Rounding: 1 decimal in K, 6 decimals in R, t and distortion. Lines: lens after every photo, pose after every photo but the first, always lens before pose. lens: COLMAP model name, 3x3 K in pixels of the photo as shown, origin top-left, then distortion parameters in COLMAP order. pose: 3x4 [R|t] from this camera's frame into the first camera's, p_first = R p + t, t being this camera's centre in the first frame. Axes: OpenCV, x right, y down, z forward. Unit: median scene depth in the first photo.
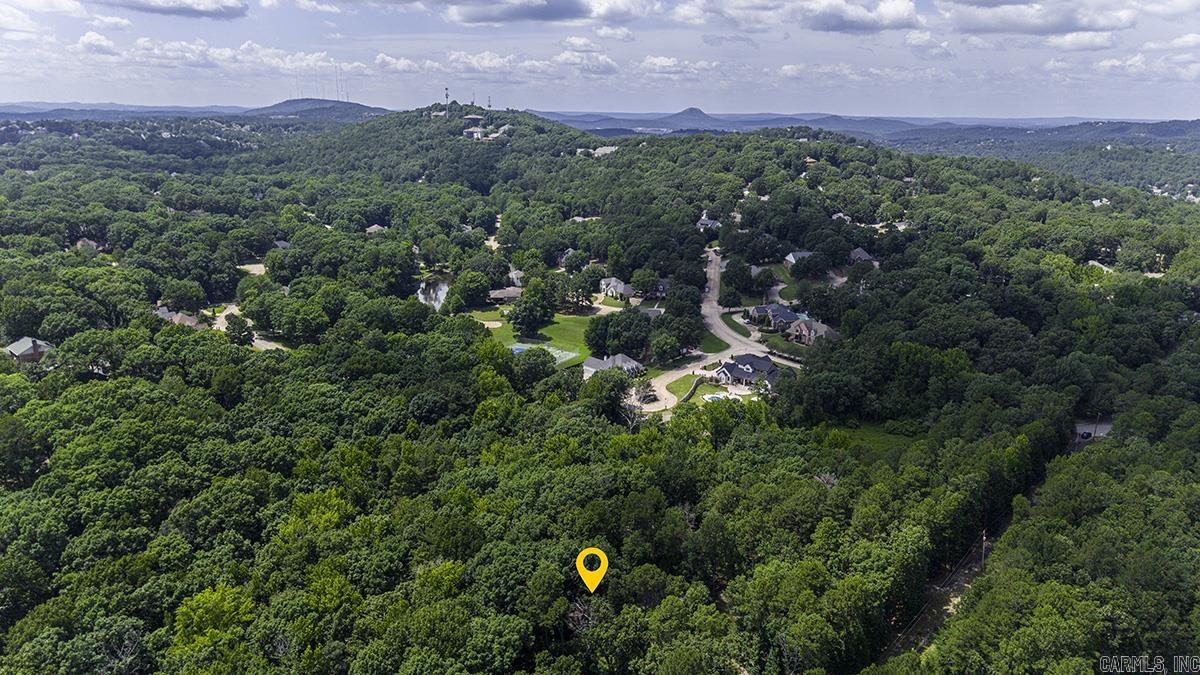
lens RADIAL K [[803.8, 0, 600.0], [0, 803.8, 337.5], [0, 0, 1]] dist [0.044807, -0.060460]
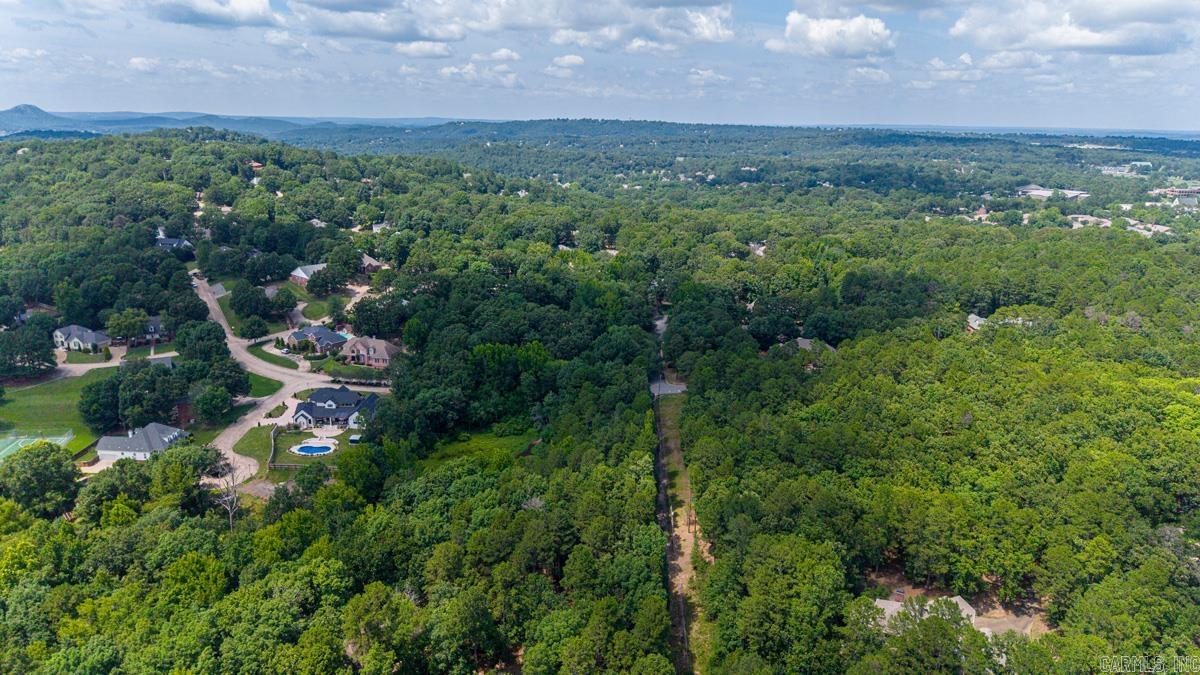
lens RADIAL K [[803.8, 0, 600.0], [0, 803.8, 337.5], [0, 0, 1]] dist [0.044807, -0.060460]
pose [[0.755451, -0.170623, 0.632599, -0.100926], [0.170153, 0.983461, 0.062059, -0.027856], [-0.632726, 0.060756, 0.771989, 0.094642]]
